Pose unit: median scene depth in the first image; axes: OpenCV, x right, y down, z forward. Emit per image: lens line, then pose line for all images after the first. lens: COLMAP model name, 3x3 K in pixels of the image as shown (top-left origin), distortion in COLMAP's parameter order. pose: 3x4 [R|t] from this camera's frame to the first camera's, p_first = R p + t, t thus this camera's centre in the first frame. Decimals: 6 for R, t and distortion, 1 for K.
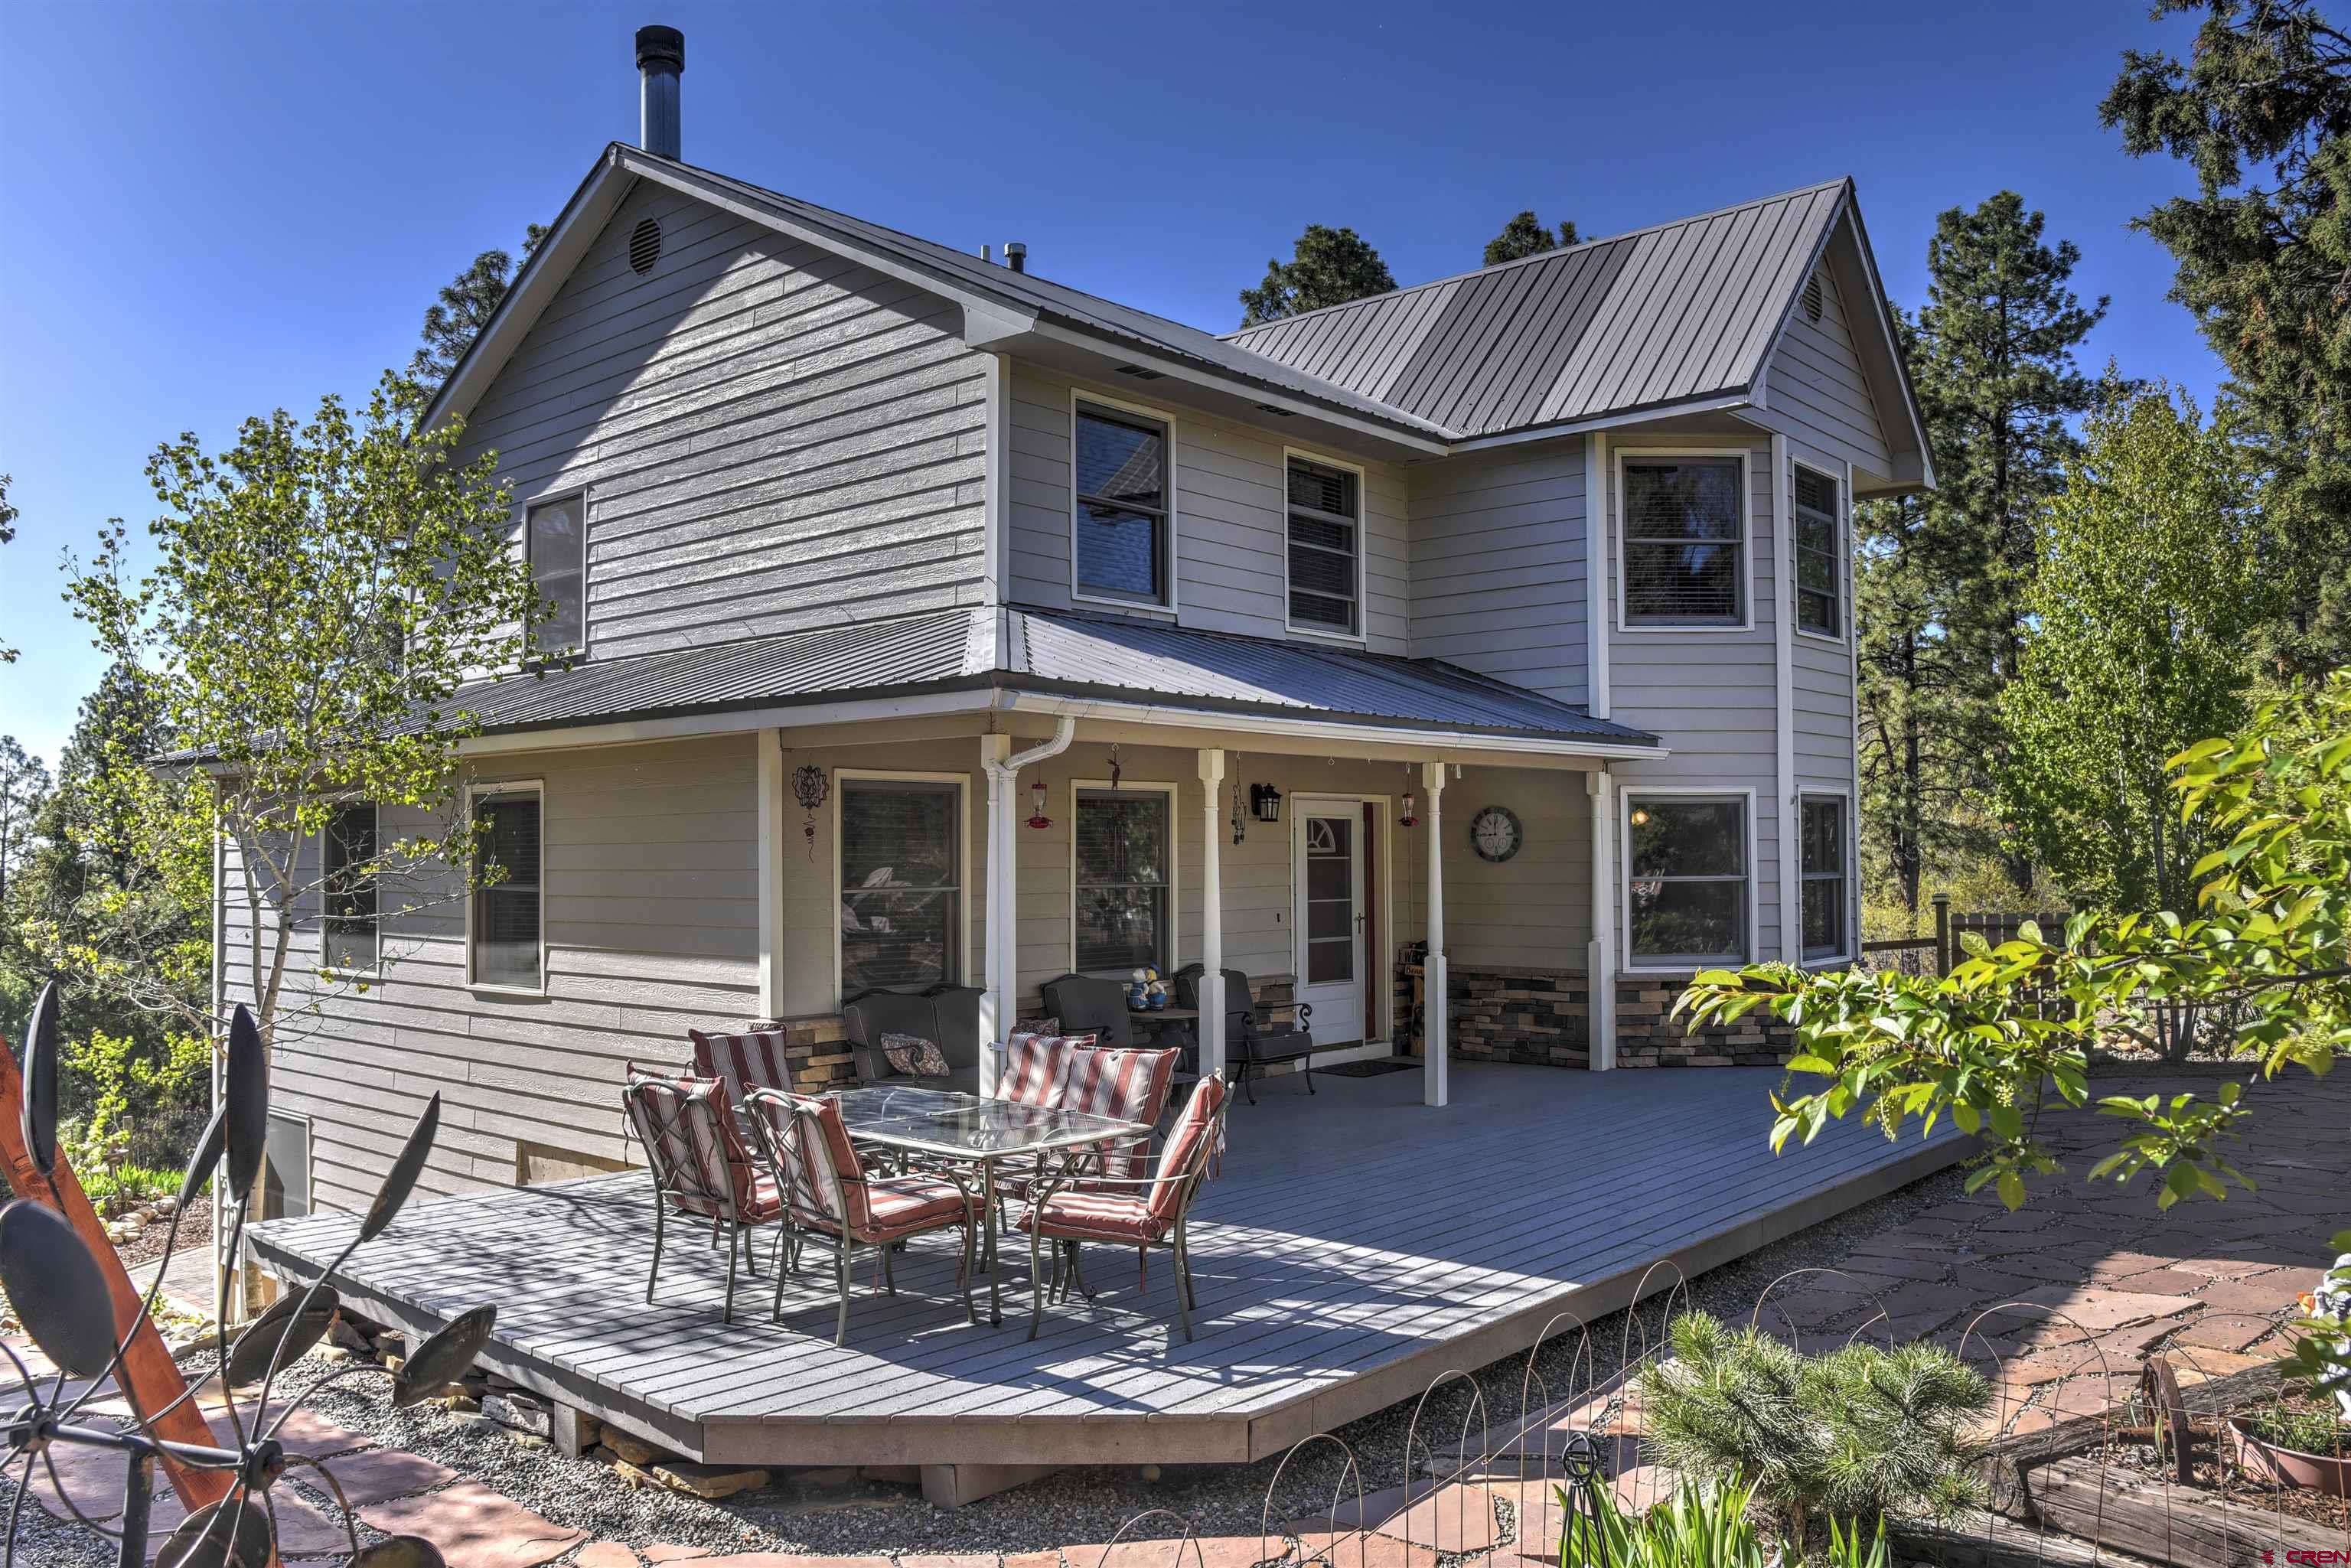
lens RADIAL K [[1741.4, 0, 1174.1], [0, 1741.4, 793.6], [0, 0, 1]] dist [-0.047781, -0.003803]
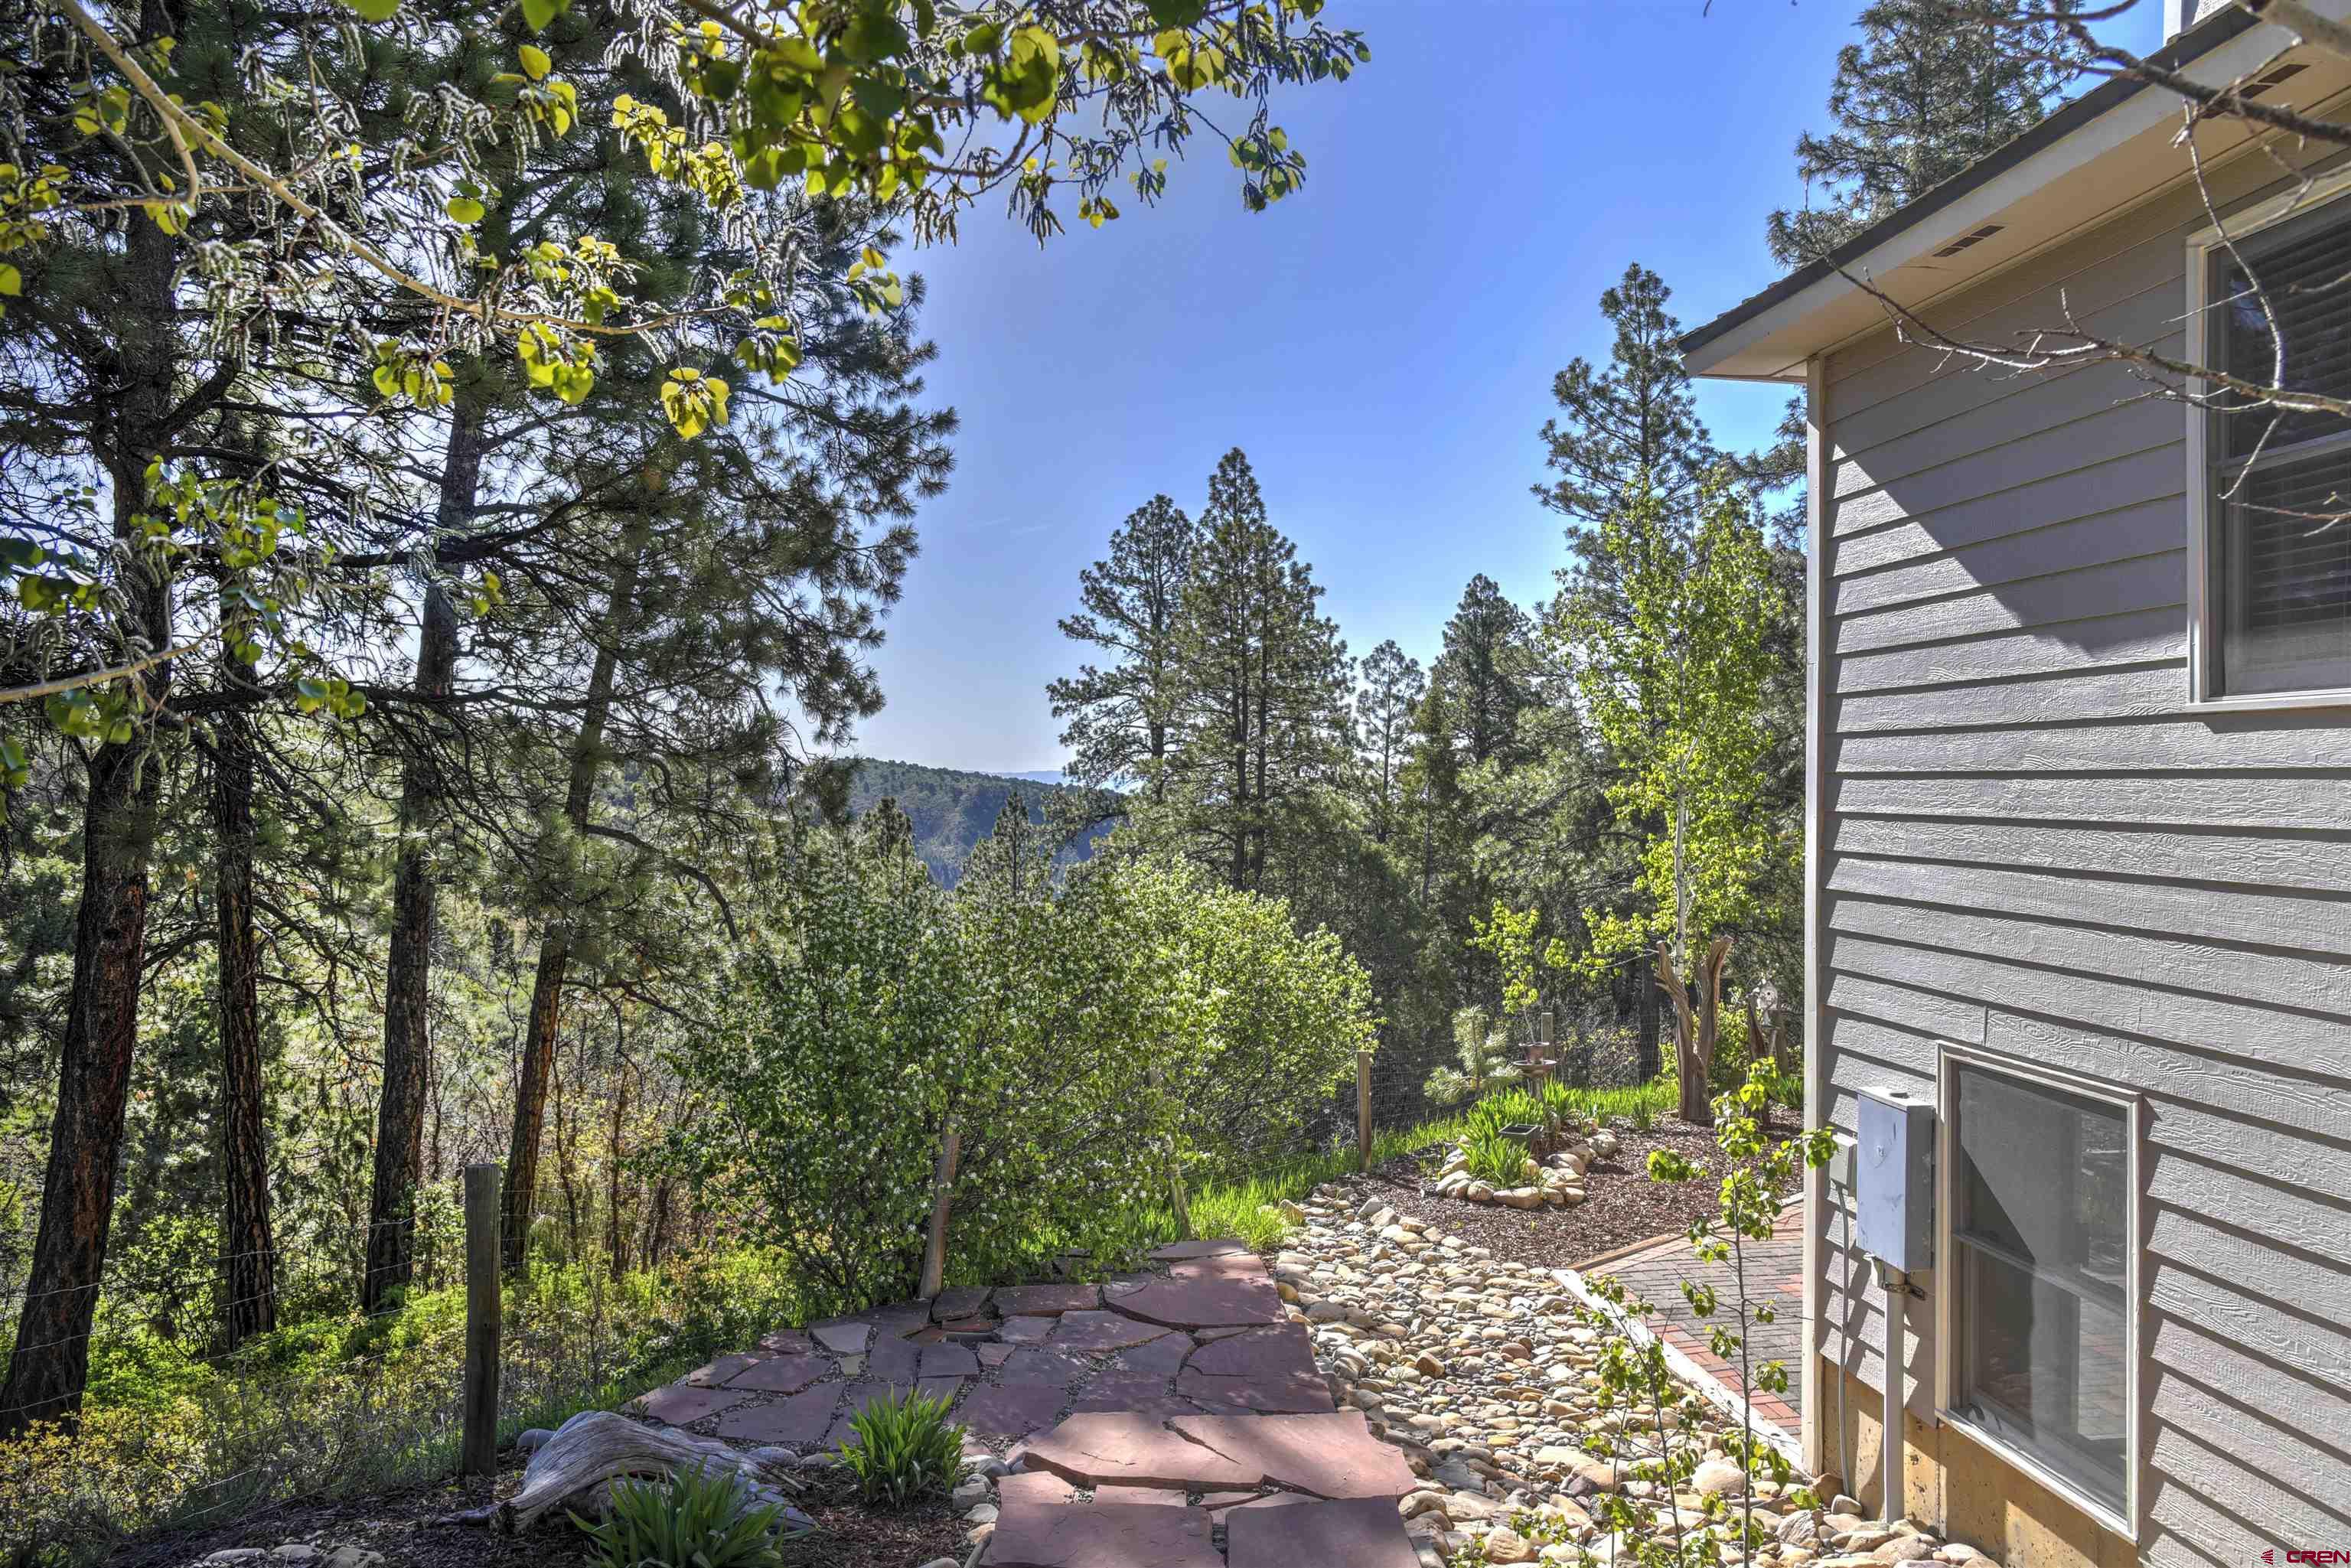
lens RADIAL K [[1741.4, 0, 1174.8], [0, 1741.4, 779.6], [0, 0, 1]] dist [-0.047781, -0.003803]
pose [[0.750318, 0.013422, -0.660940, -0.146048], [0.013246, 0.999288, 0.035330, 0.035749], [0.660944, -0.035263, 0.749606, 0.201481]]
